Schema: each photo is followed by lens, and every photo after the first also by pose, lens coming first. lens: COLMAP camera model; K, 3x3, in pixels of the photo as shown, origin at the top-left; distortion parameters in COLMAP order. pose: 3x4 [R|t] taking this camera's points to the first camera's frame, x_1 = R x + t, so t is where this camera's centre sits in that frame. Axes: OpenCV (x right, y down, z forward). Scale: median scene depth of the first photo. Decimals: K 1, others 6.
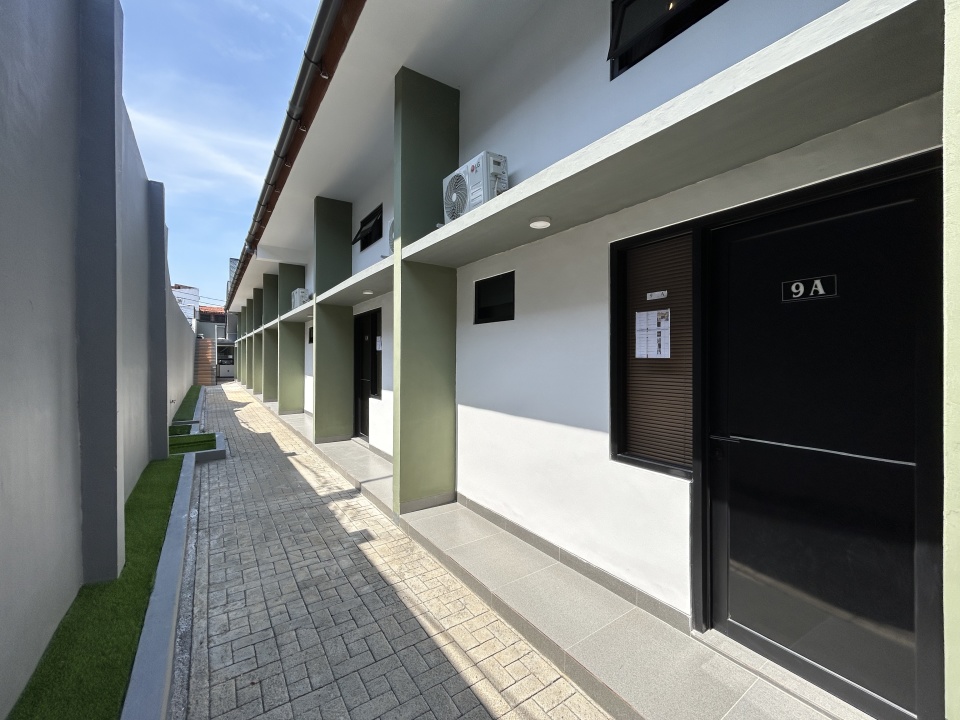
lens RADIAL K [[390.6, 0, 478.7], [0, 390.6, 358.5], [0, 0, 1]] dist [-0.000009, 0.000517]
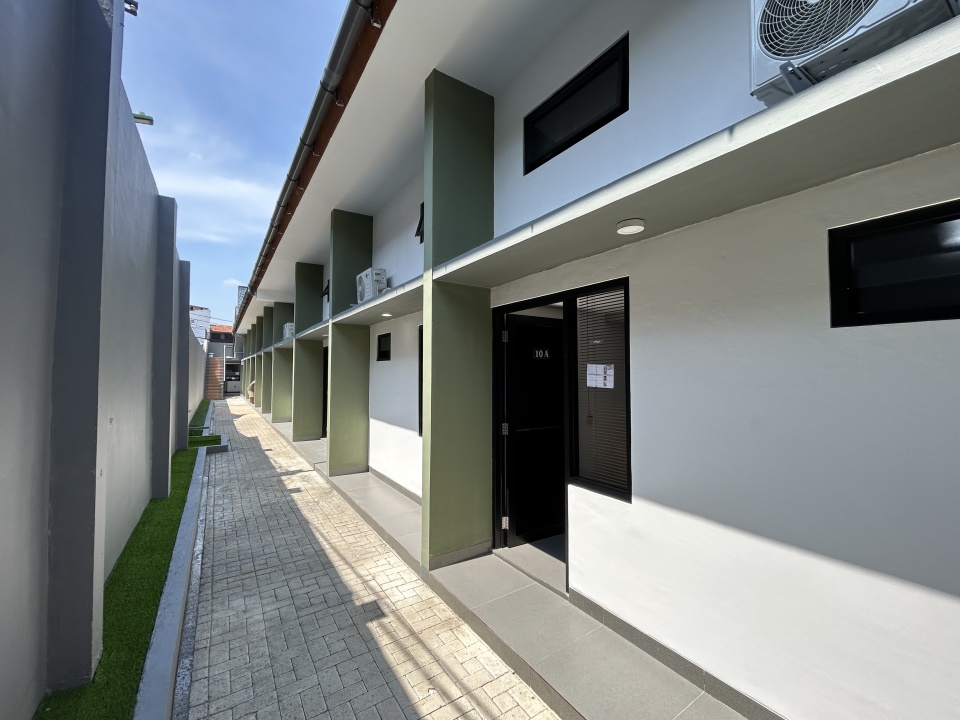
lens RADIAL K [[390.6, 0, 478.7], [0, 390.6, 358.5], [0, 0, 1]] dist [-0.000009, 0.000517]
pose [[0.999865, -0.002711, -0.016184, 0.209676], [0.002116, 0.999325, -0.036677, -0.017767], [0.016272, 0.036638, 0.999196, -0.301240]]
